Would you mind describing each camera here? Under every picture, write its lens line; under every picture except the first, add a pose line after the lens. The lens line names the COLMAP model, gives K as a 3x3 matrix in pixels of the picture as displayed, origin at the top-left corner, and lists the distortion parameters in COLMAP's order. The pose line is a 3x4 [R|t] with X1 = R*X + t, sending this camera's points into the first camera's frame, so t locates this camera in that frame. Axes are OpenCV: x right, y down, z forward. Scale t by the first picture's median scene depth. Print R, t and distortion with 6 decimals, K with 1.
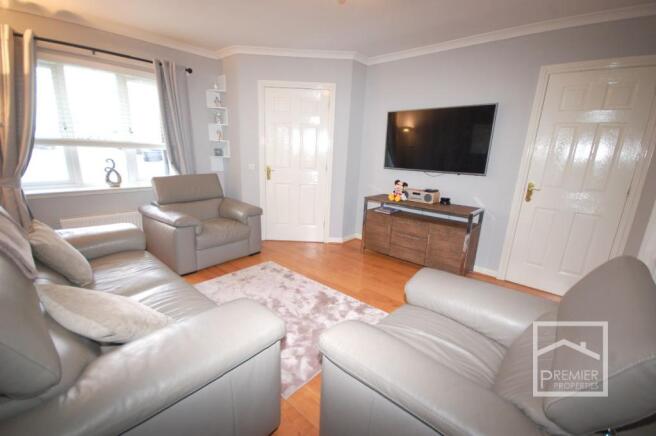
lens RADIAL K [[293.5, 0, 328.0], [0, 293.5, 218.0], [0, 0, 1]] dist [-0.001731, -0.000477]
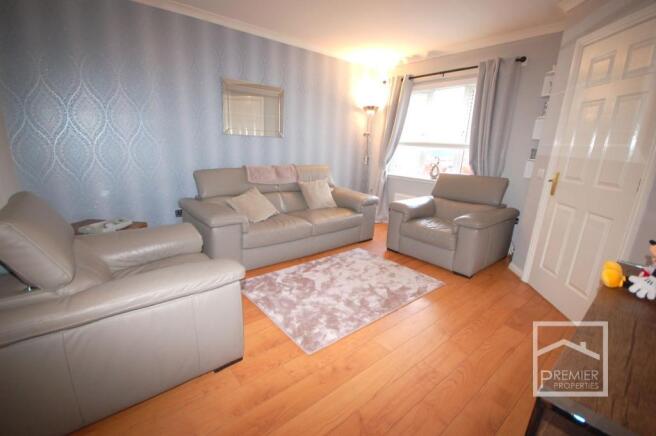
lens RADIAL K [[286.0, 0, 328.0], [0, 286.0, 218.0], [0, 0, 1]] dist [0.001646, 0.000135]
pose [[-0.124777, 0.200892, -0.971634, 0.590242], [-0.278985, 0.932674, 0.228664, -0.112155], [0.952155, 0.299603, -0.060331, 0.734367]]
